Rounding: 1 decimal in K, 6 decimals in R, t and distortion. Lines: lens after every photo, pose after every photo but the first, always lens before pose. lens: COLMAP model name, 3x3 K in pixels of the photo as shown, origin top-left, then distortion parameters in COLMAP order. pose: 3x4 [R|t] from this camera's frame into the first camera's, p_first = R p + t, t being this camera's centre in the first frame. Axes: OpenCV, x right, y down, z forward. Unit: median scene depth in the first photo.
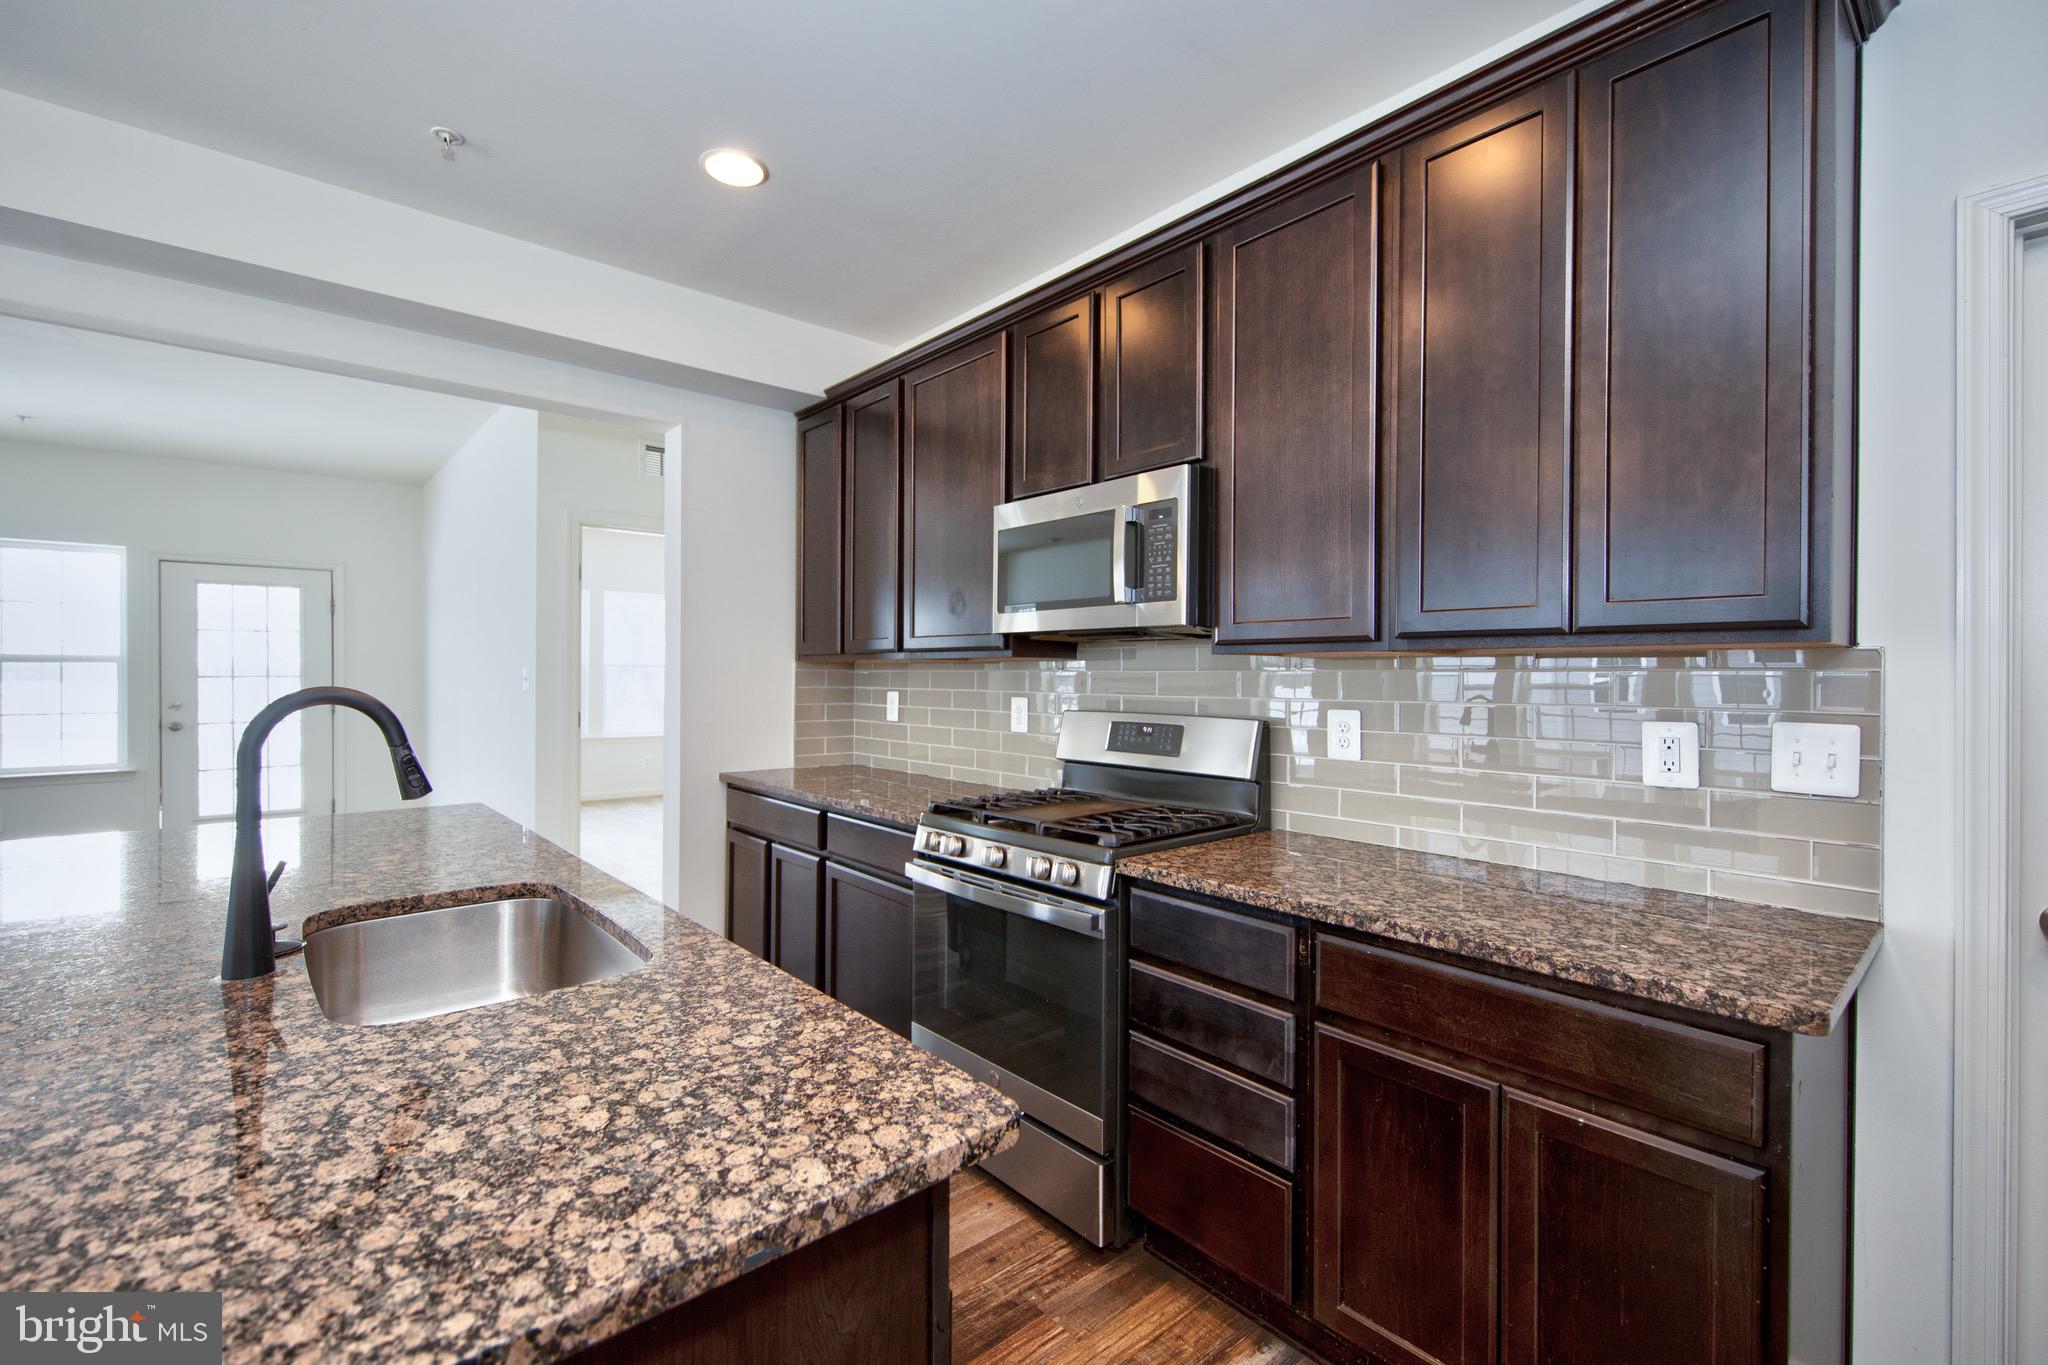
lens RADIAL K [[868.4, 0, 1024.0], [0, 868.4, 682.5], [0, 0, 1]] dist [-0.000434, -0.000144]
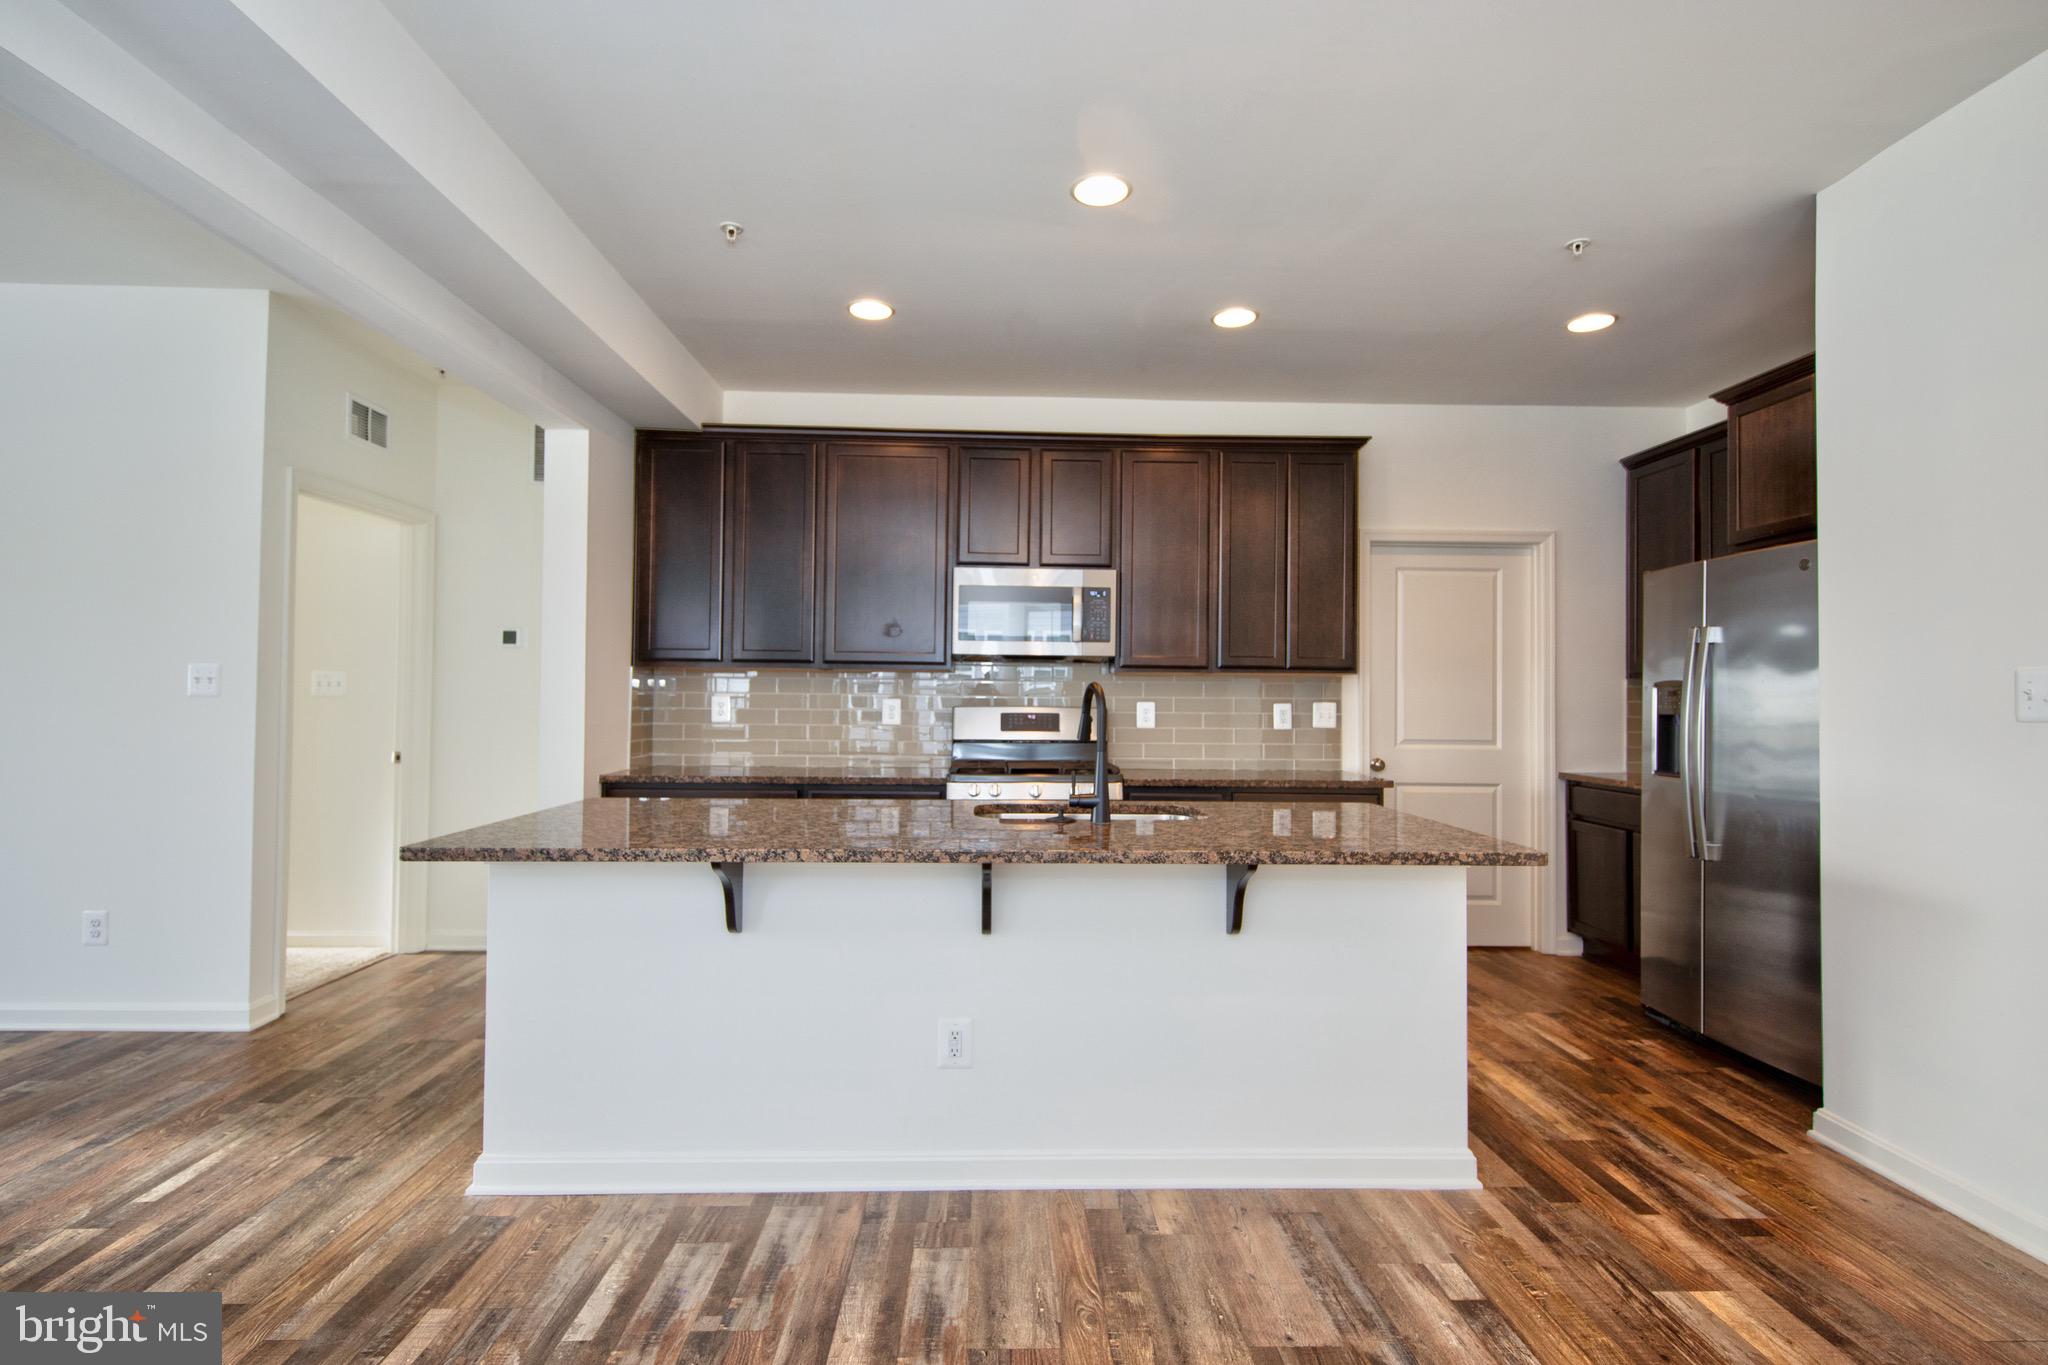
lens RADIAL K [[979.3, 0, 1024.0], [0, 979.3, 682.5], [0, 0, 1]] dist [-0.001093, 0.000172]
pose [[0.630107, 0.013005, 0.776399, -1.508873], [0.001696, 0.999834, -0.018123, 0.027777], [-0.776506, 0.012736, 0.629981, -0.165146]]
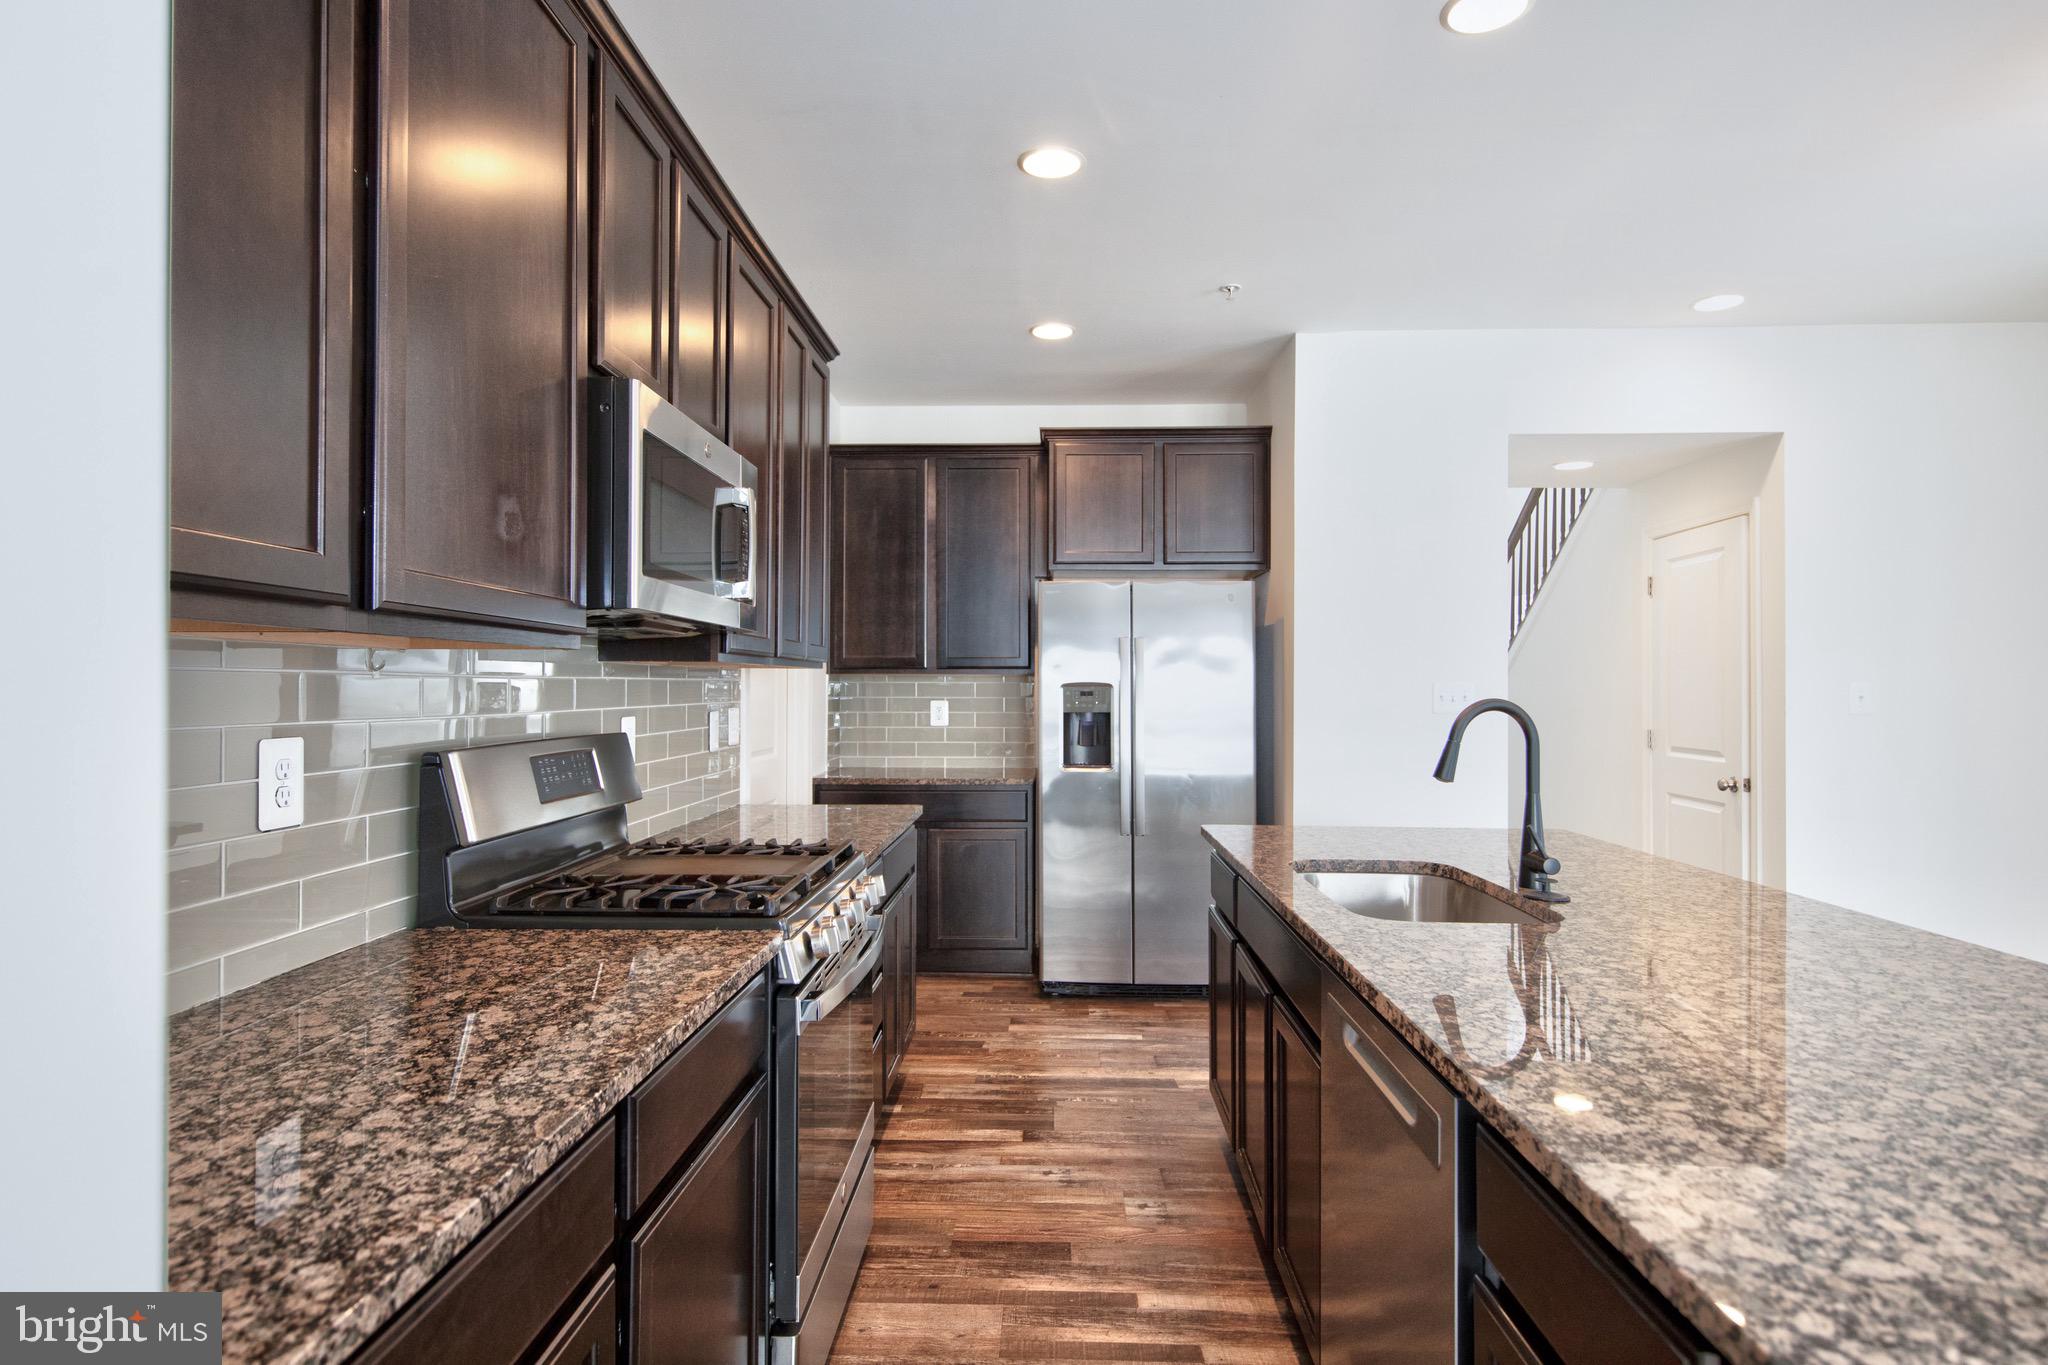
lens RADIAL K [[1080.1, 0, 1024.0], [0, 1080.1, 682.5], [0, 0, 1]] dist [-0.000408, -0.000213]
pose [[-0.733211, -0.002444, 0.679997, -0.827634], [0.002021, 0.999981, 0.005774, -0.015000], [-0.679998, 0.005608, -0.733193, 1.615732]]
